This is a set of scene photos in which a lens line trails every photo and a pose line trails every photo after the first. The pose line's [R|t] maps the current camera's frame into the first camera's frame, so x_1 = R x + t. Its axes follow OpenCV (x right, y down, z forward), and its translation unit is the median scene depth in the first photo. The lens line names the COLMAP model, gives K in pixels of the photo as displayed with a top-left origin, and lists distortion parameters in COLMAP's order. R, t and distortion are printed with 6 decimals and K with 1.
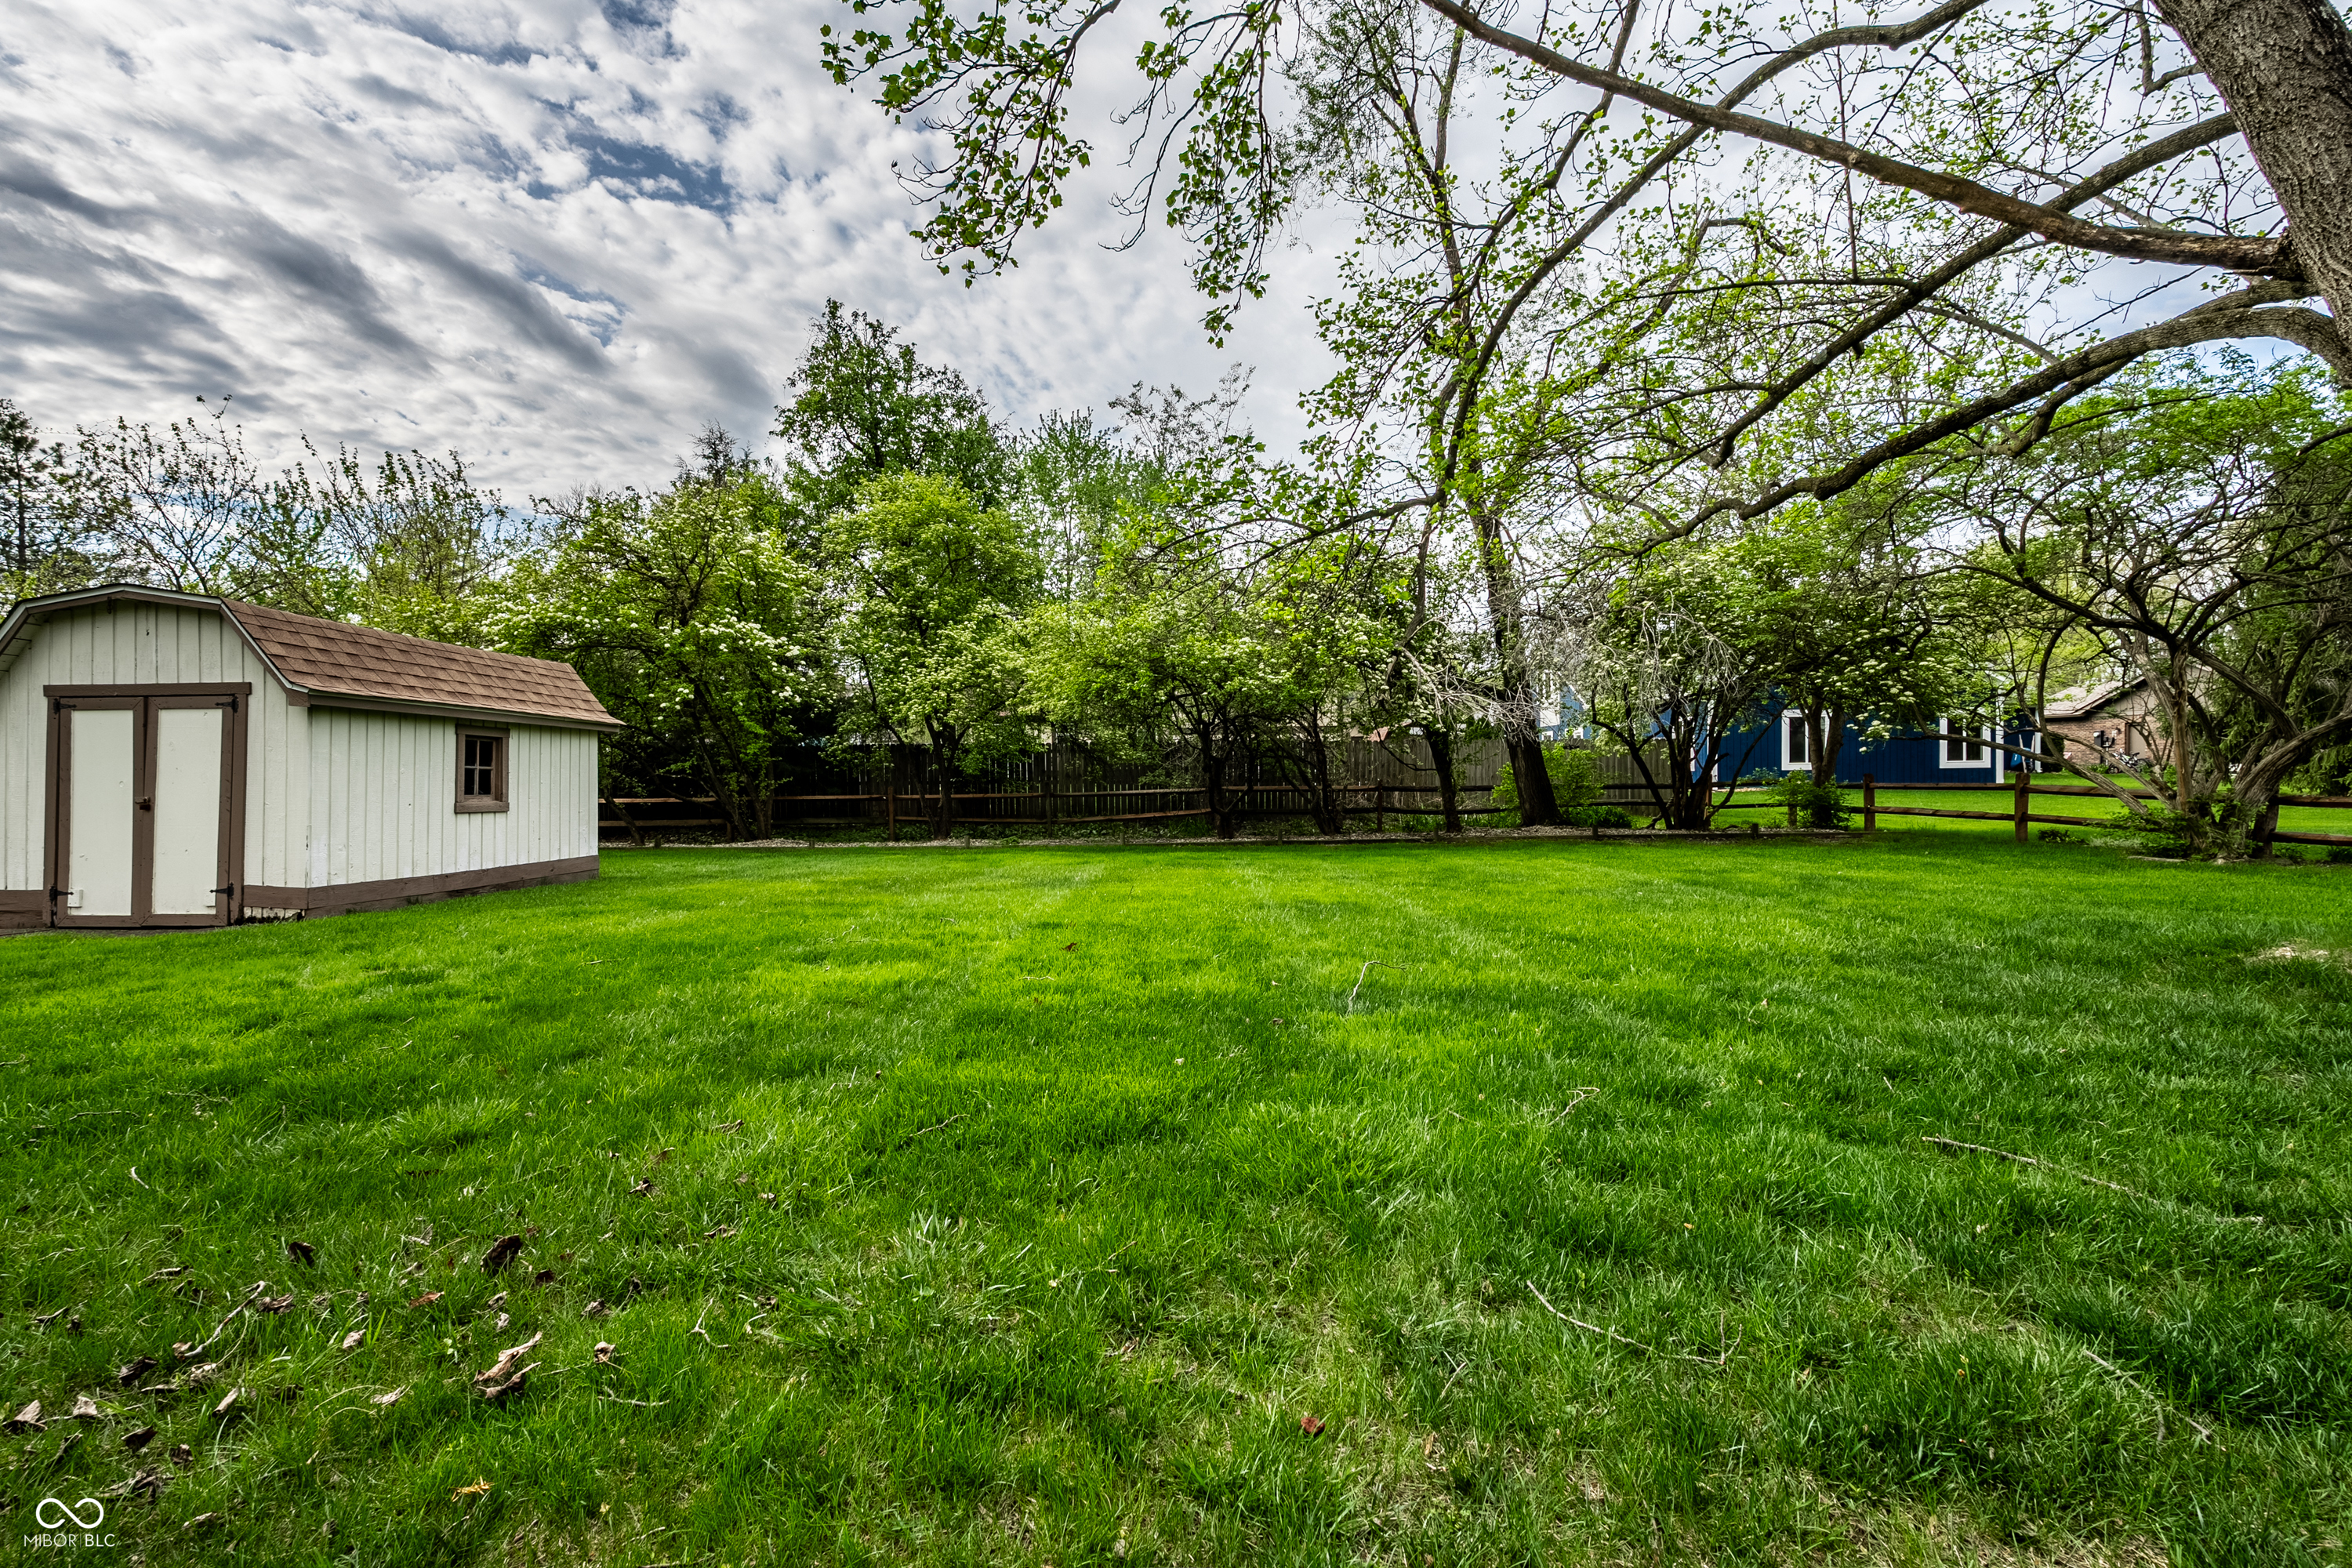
lens RADIAL K [[1035.1, 0, 1165.0], [0, 1035.1, 784.0], [0, 0, 1]] dist [0.000785, 0.000051]
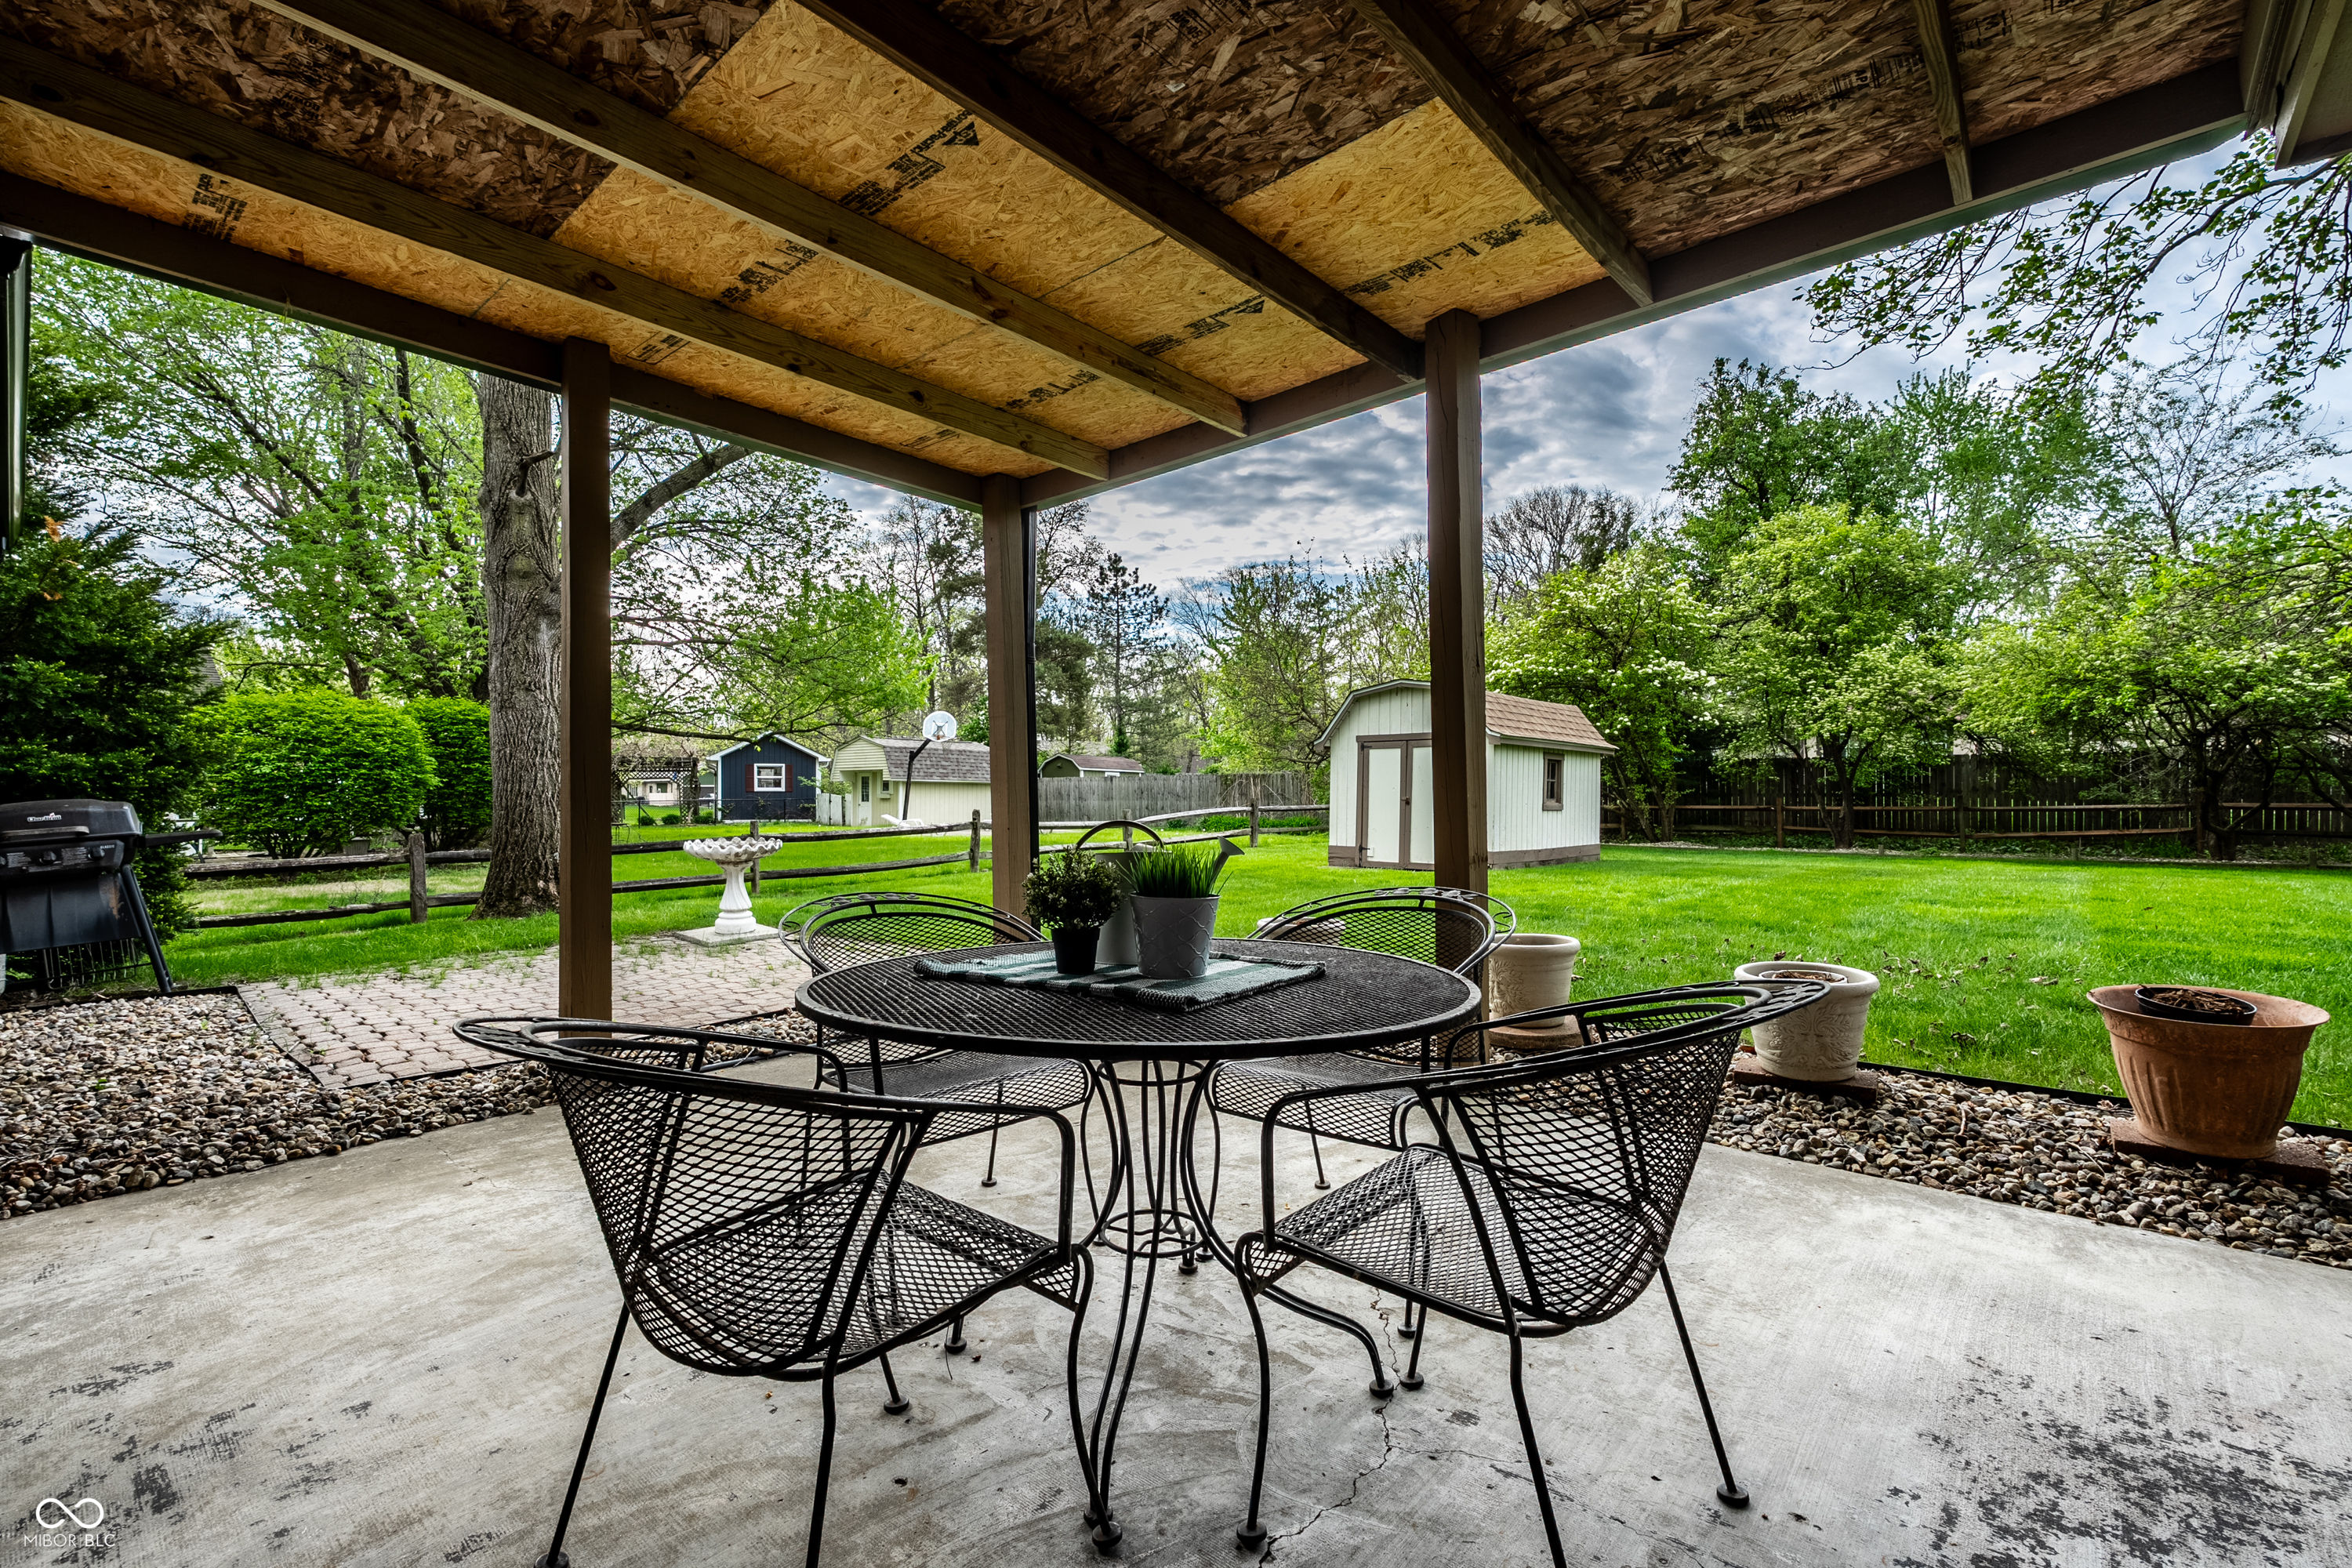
lens RADIAL K [[1036.7, 0, 1171.0], [0, 1036.7, 792.7], [0, 0, 1]] dist [-0.000686, -0.000297]
pose [[0.762230, 0.010463, -0.647222, -0.103590], [-0.012270, 0.999923, 0.001714, 0.005907], [0.647190, 0.006635, 0.762300, -0.496057]]
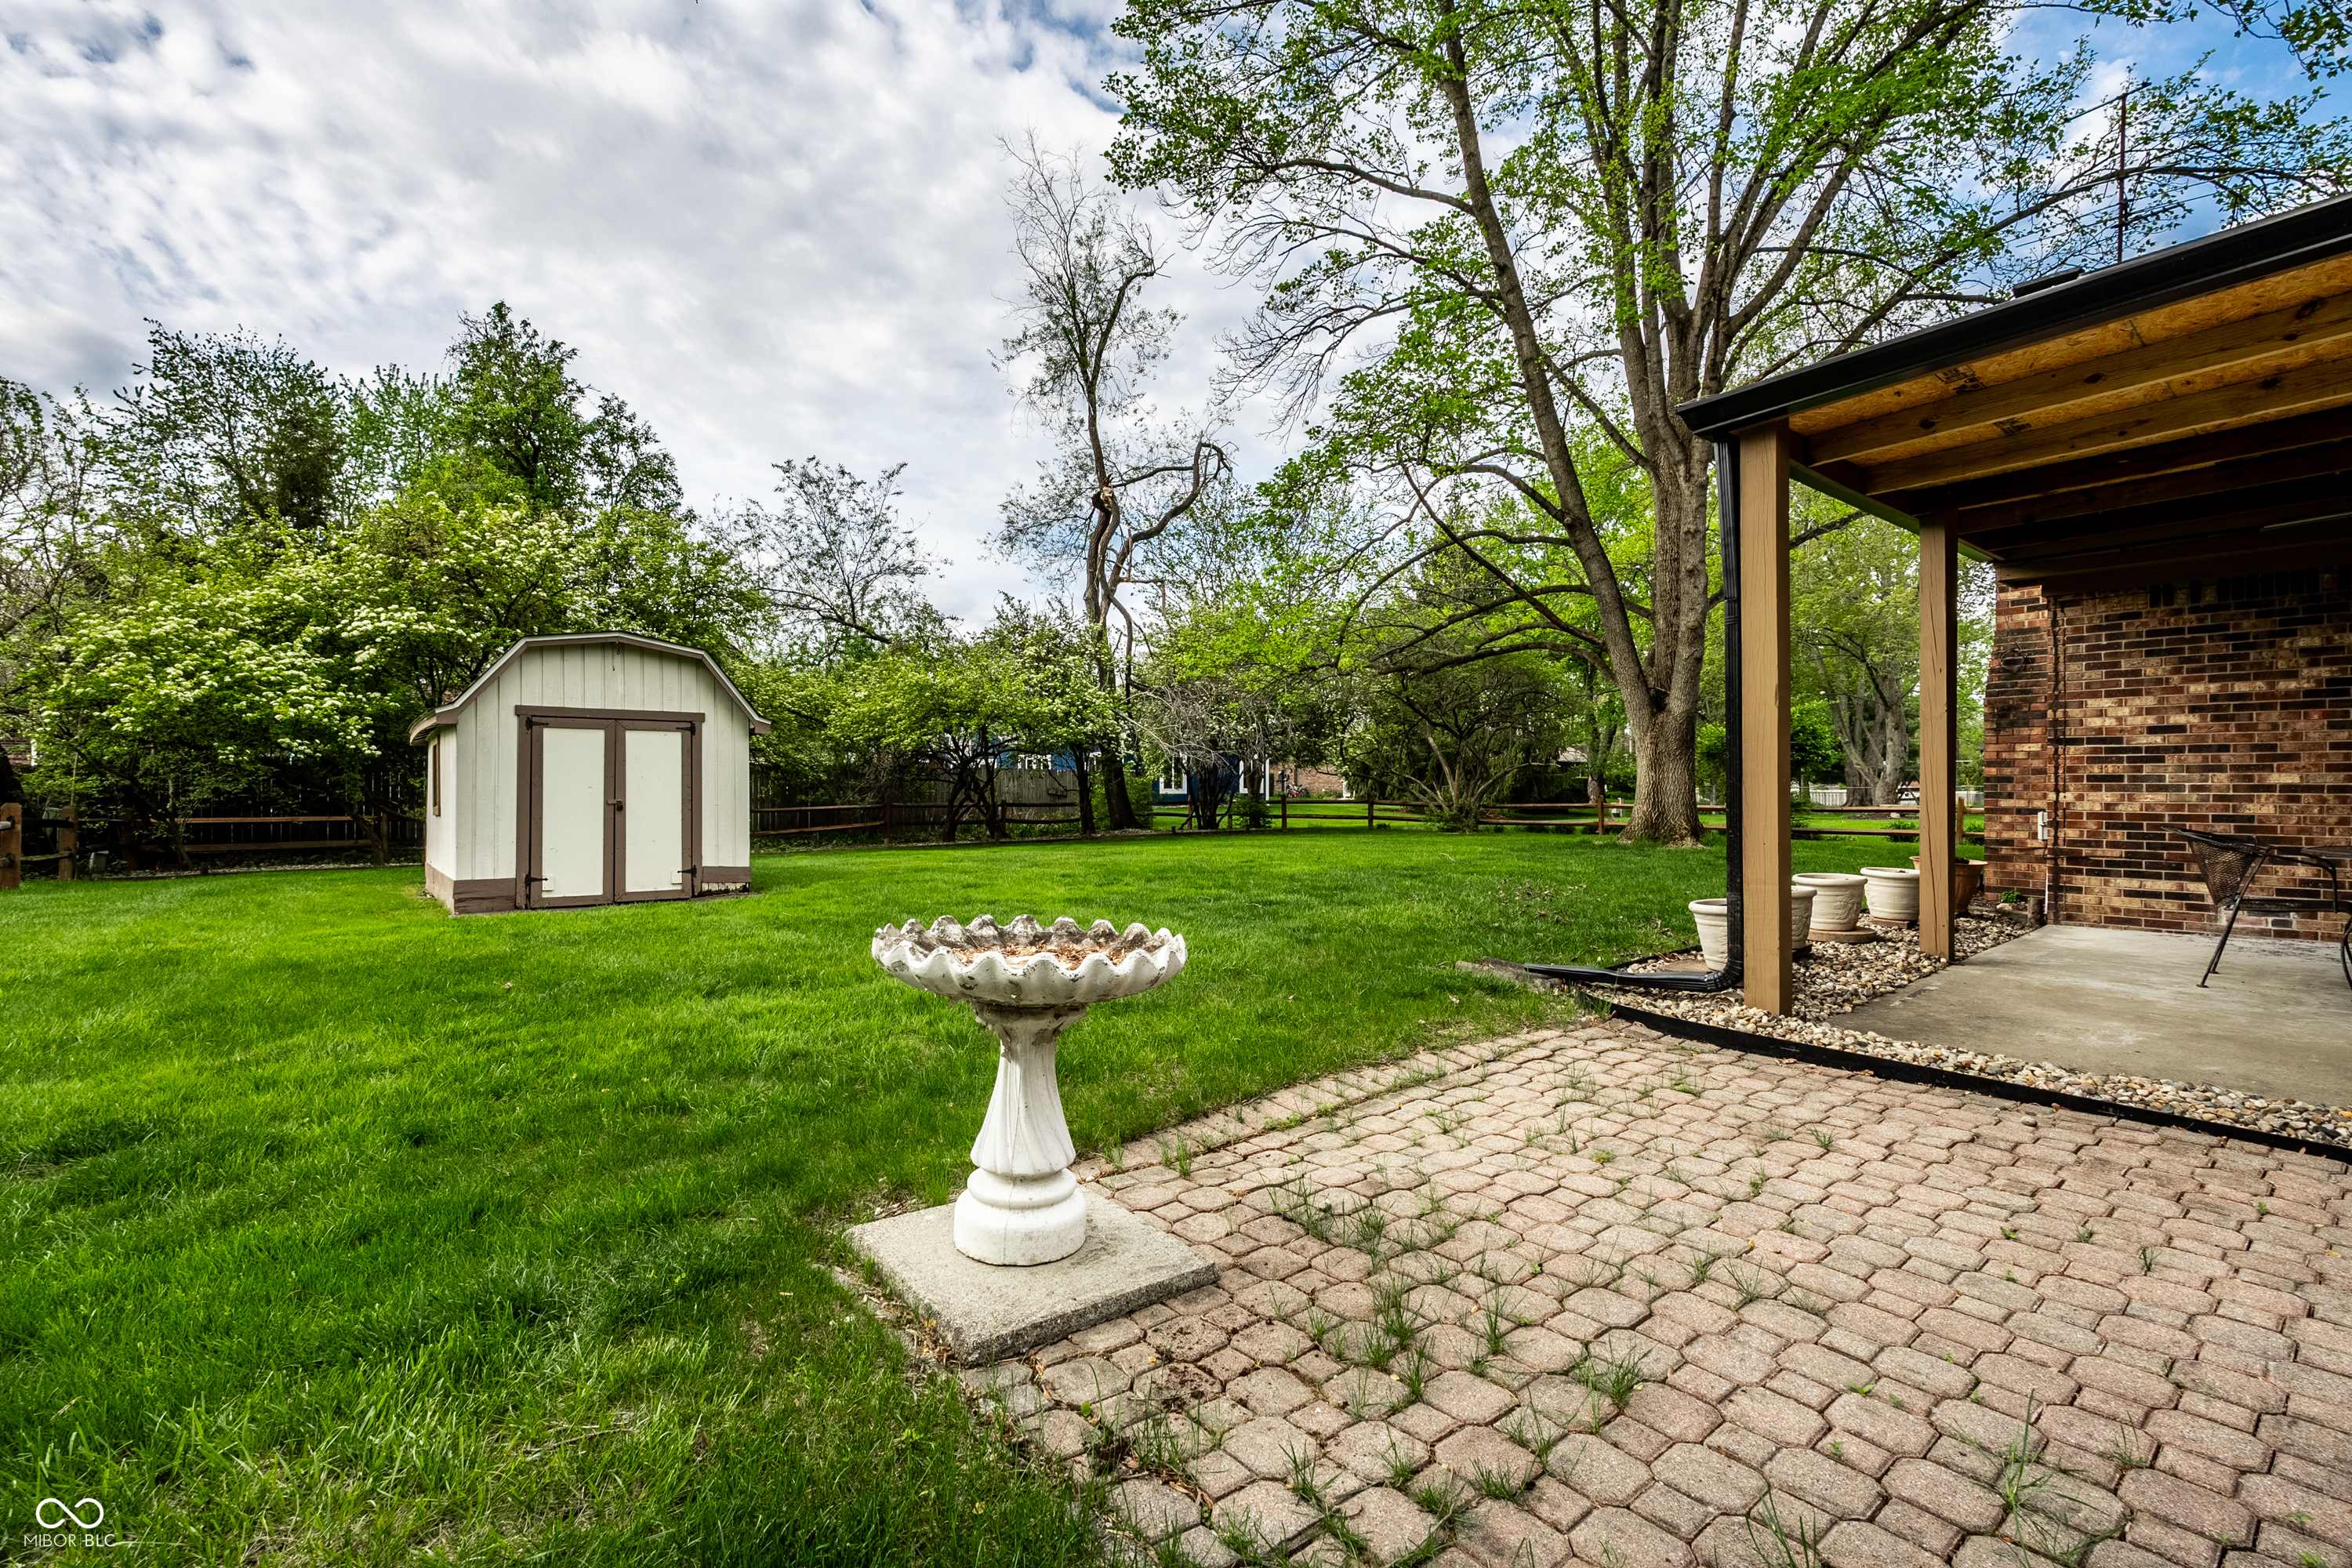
lens RADIAL K [[1035.1, 0, 1165.0], [0, 1035.1, 784.0], [0, 0, 1]] dist [0.000785, 0.000051]
pose [[0.761377, 0.013031, 0.648179, -1.009807], [0.002474, 0.999732, -0.023004, 0.018950], [-0.648305, 0.019118, 0.761141, -0.303764]]
